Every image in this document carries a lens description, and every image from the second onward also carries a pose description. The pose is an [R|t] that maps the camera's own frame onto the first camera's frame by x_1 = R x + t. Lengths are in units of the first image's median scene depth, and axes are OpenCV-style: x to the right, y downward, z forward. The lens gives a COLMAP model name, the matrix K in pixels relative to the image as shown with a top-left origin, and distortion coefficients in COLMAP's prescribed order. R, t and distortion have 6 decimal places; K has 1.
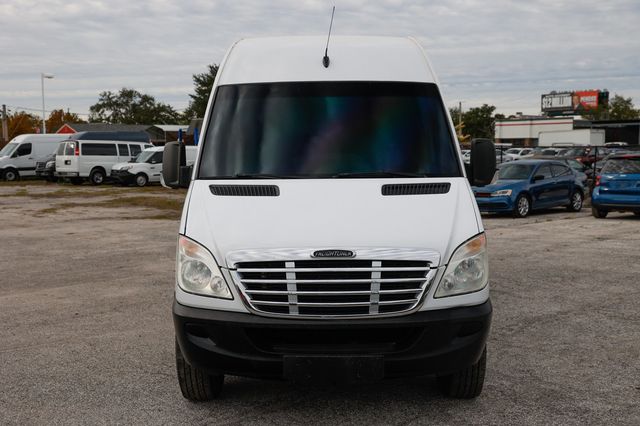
lens RADIAL K [[720.1, 0, 313.0], [0, 720.1, 216.7], [0, 0, 1]] dist [0.052797, 0.000000]
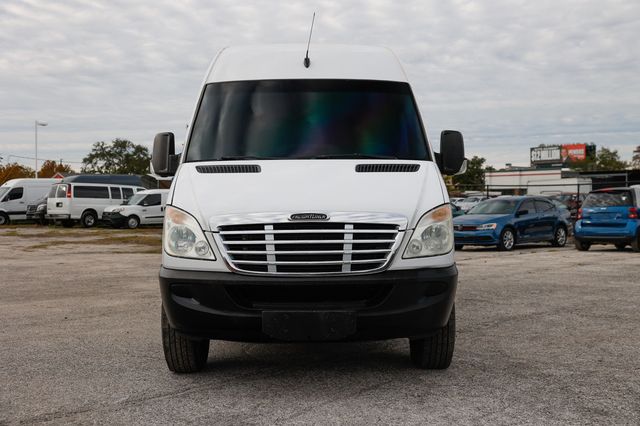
lens RADIAL K [[724.7, 0, 321.5], [0, 724.7, 215.5], [0, 0, 1]] dist [0.073249, 0.000000]
pose [[0.999802, 0.000081, 0.019917, 0.019637], [0.001568, 0.996567, -0.082781, 0.108437], [-0.019856, 0.082796, 0.996369, -0.067217]]
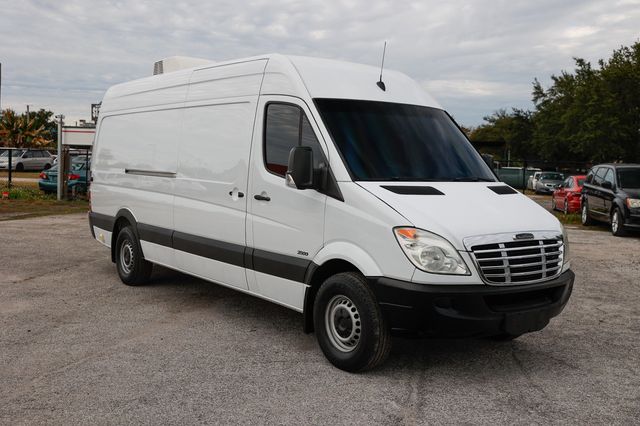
lens RADIAL K [[720.1, 0, 277.4], [0, 720.1, 206.0], [0, 0, 1]] dist [0.052797, 0.000000]
pose [[0.800187, -0.008757, 0.599687, -0.901619], [0.022812, 0.999614, -0.015843, 0.004043], [-0.599317, 0.026357, 0.800078, 0.140697]]
